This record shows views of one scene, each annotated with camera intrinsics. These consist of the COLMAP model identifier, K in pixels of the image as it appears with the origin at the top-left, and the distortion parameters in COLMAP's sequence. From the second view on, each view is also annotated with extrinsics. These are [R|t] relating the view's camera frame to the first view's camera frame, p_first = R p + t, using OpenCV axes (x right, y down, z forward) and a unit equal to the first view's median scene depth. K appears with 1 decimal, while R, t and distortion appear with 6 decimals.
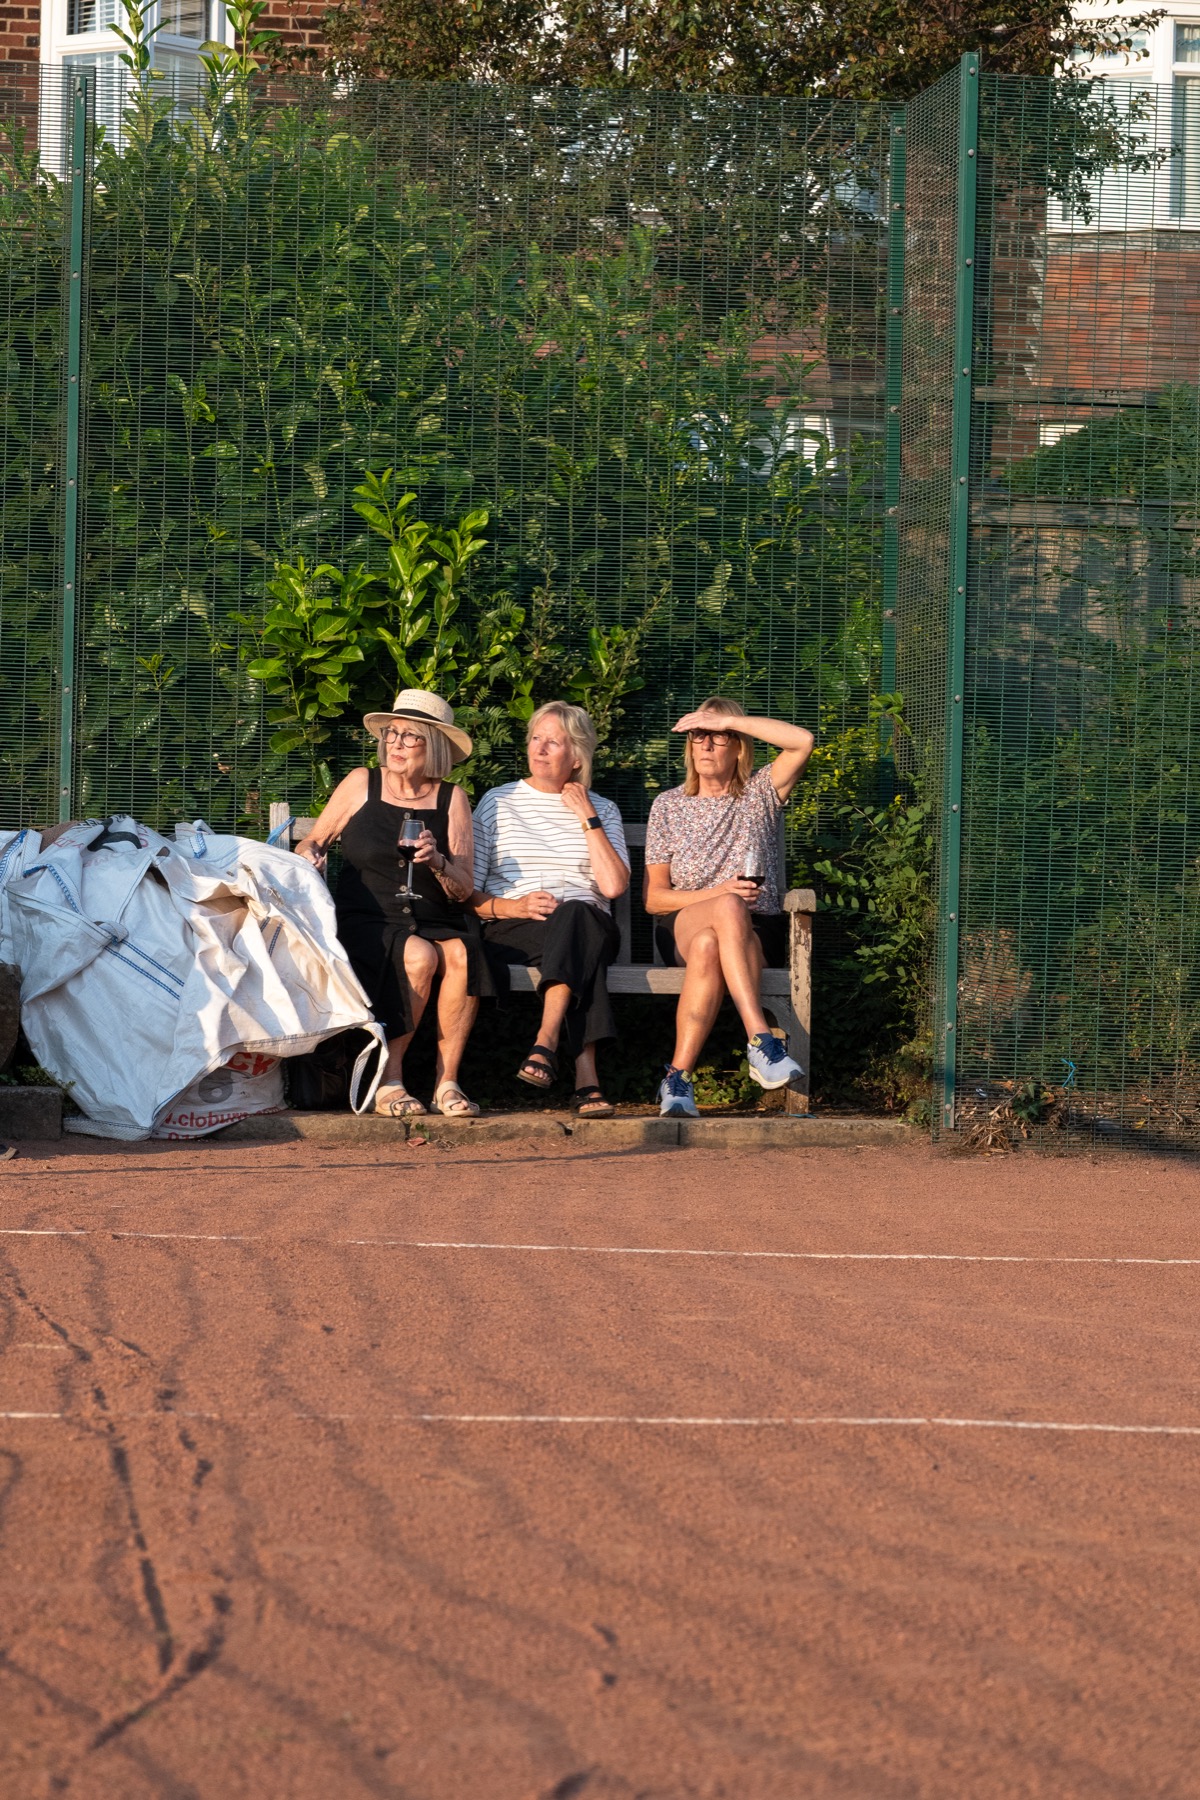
lens RADIAL K [[5787.2, 0, 600.0], [0, 5787.2, 900.0], [0, 0, 1]] dist [0.075378, -1.384262]
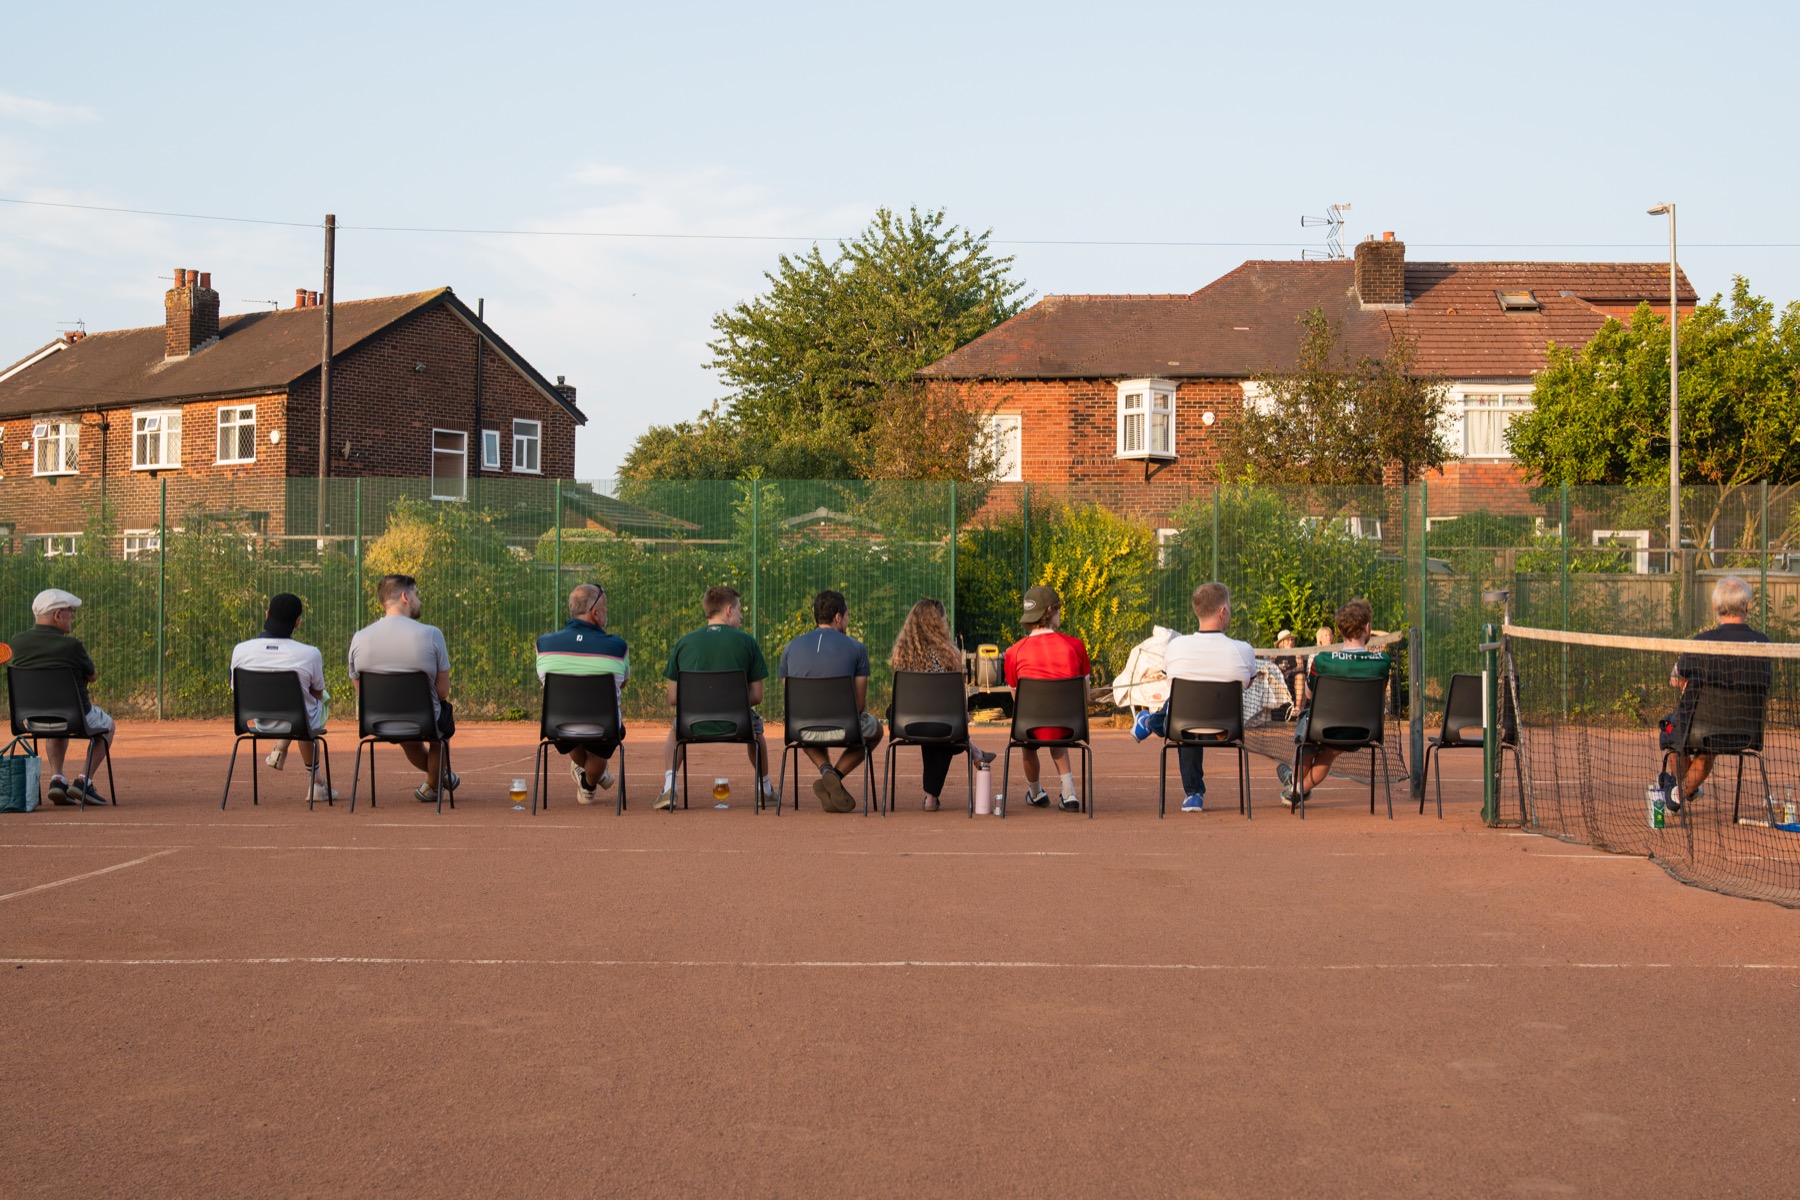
lens RADIAL K [[2462.7, 0, 900.0], [0, 2462.7, 600.0], [0, 0, 1]] dist [-0.018027, 0.028923]
pose [[0.991950, -0.019782, -0.125076, -0.095025], [0.016349, 0.999463, -0.028414, -0.007164], [0.125571, 0.026140, 0.991740, -0.869307]]
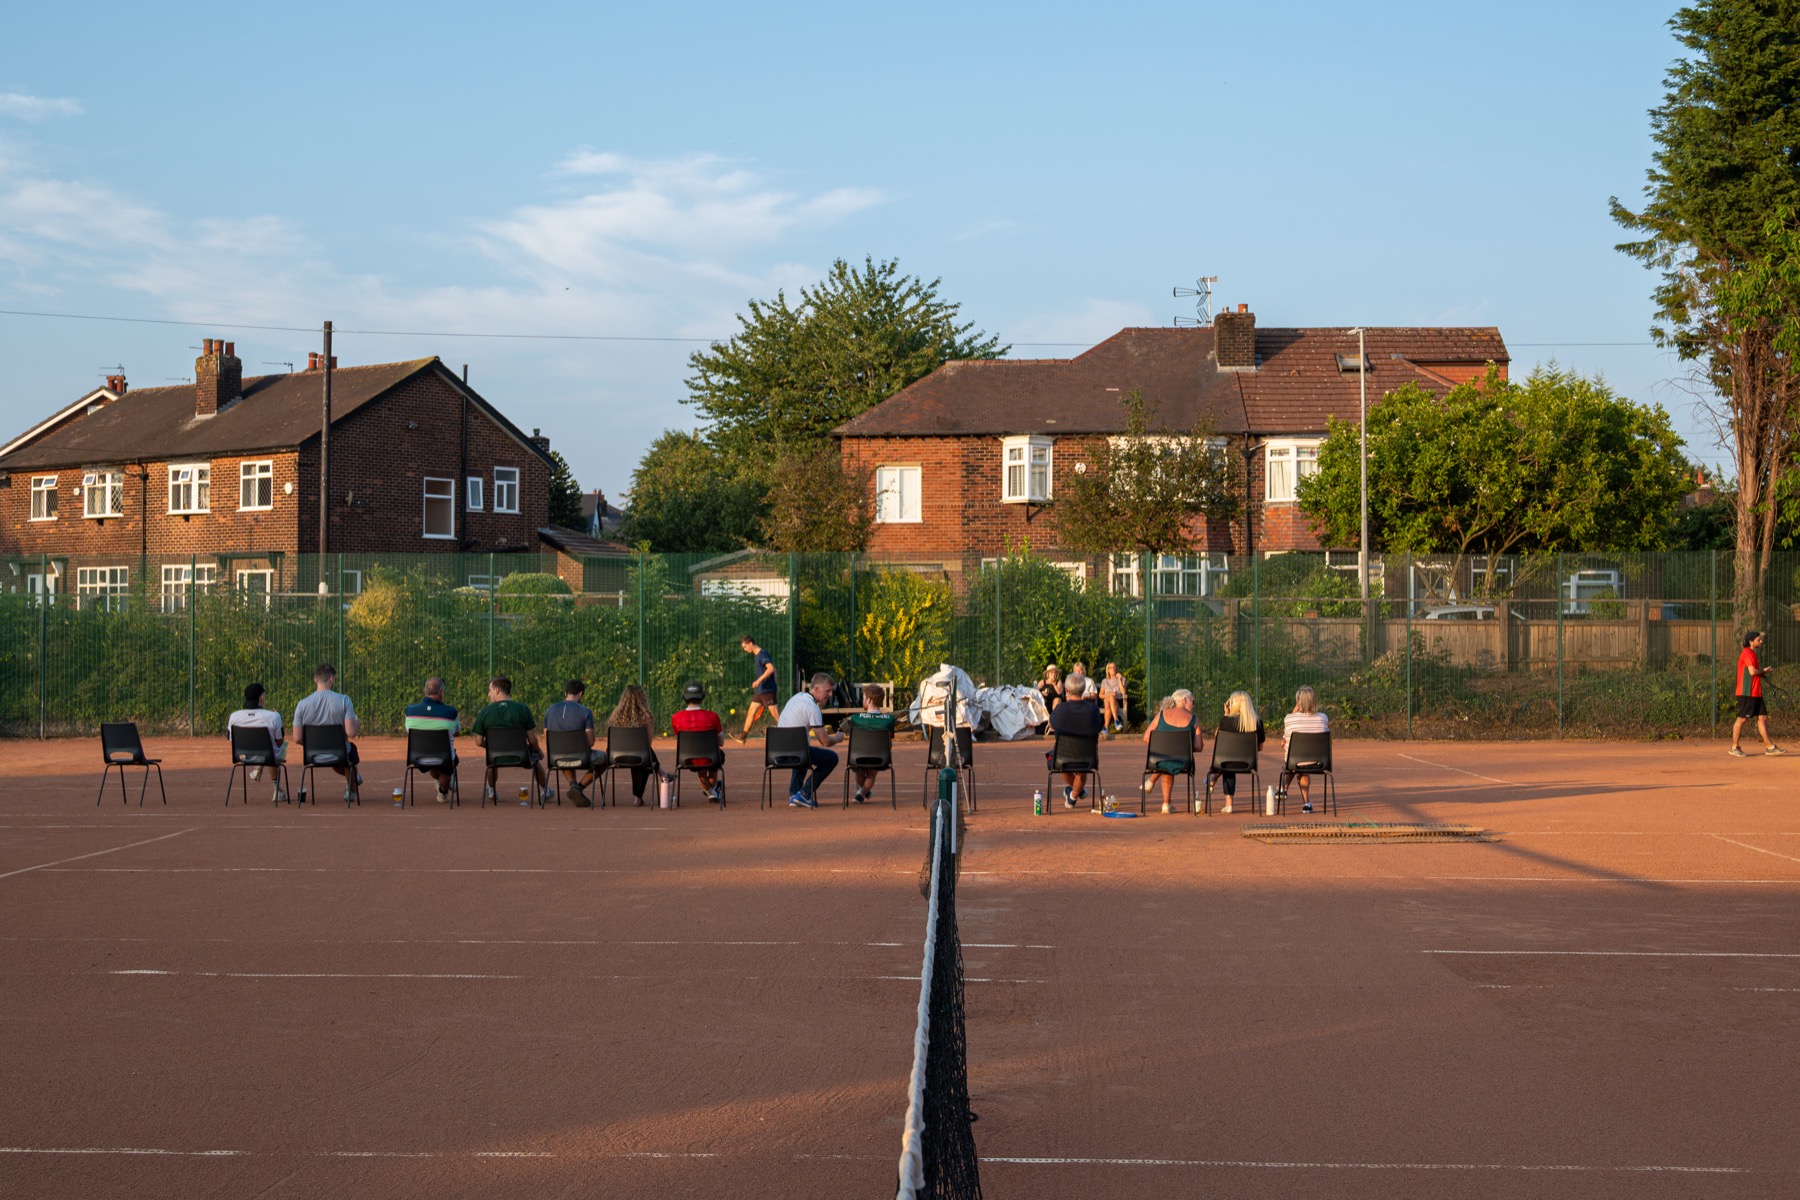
lens RADIAL K [[2496.8, 0, 900.0], [0, 2496.8, 600.0], [0, 0, 1]] dist [-0.006599, 0.016184]
pose [[0.989613, -0.023600, -0.141809, 0.161238], [0.020438, 0.999510, -0.023715, -0.040462], [0.142300, 0.020570, 0.989610, -1.437954]]
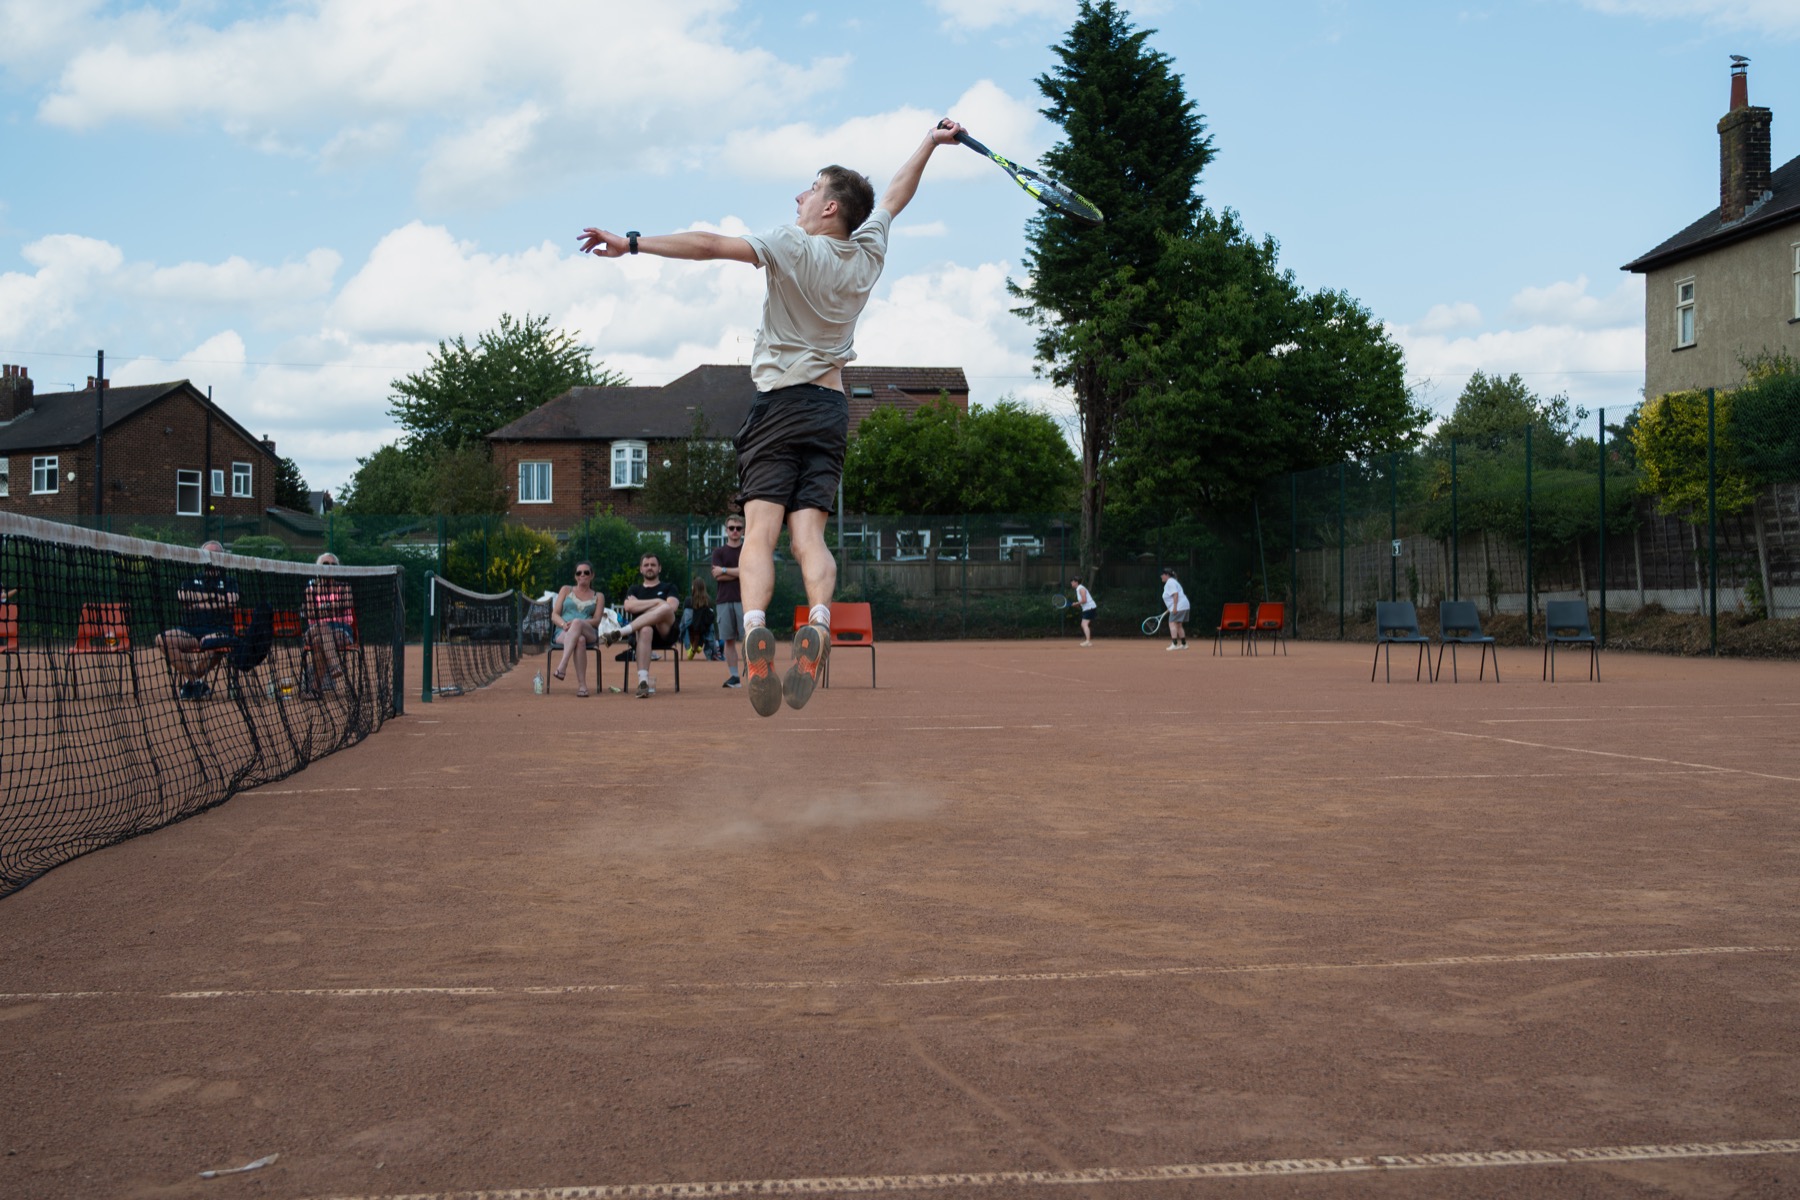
lens RADIAL K [[1908.6, 0, 900.0], [0, 1908.6, 600.0], [0, 0, 1]] dist [-0.016894, 0.017311]
pose [[0.999247, -0.029572, 0.025102, 0.281532], [0.029828, 0.999506, -0.009879, 0.017943], [-0.024797, 0.010620, 0.999636, -1.715396]]
